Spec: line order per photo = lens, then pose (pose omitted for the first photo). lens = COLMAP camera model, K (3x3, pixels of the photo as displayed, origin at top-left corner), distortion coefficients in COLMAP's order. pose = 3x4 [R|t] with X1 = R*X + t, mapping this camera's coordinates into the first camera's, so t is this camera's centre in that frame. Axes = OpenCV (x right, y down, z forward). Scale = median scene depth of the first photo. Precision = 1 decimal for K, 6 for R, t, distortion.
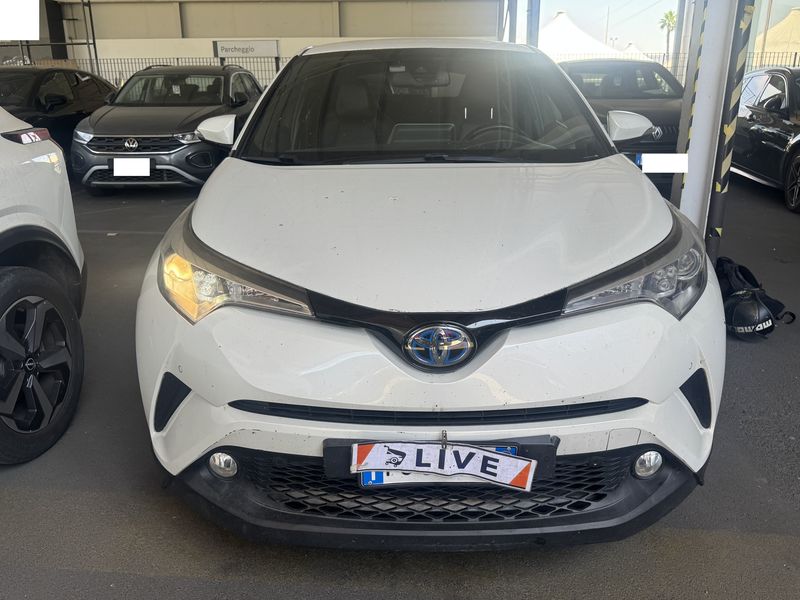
lens RADIAL K [[638.4, 0, 402.4], [0, 638.4, 294.7], [0, 0, 1]] dist [0.058692, -0.082699]
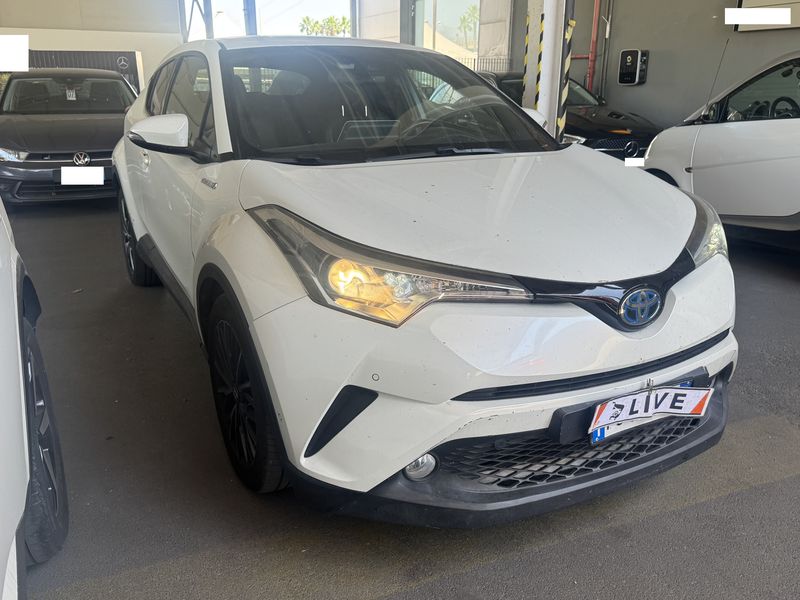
lens RADIAL K [[638.4, 0, 402.4], [0, 638.4, 294.7], [0, 0, 1]] dist [0.058692, -0.082699]
pose [[0.892904, -0.134656, 0.429639, -0.778413], [0.134695, 0.990418, 0.030482, -0.033012], [-0.429627, 0.030653, 0.902486, 0.129887]]
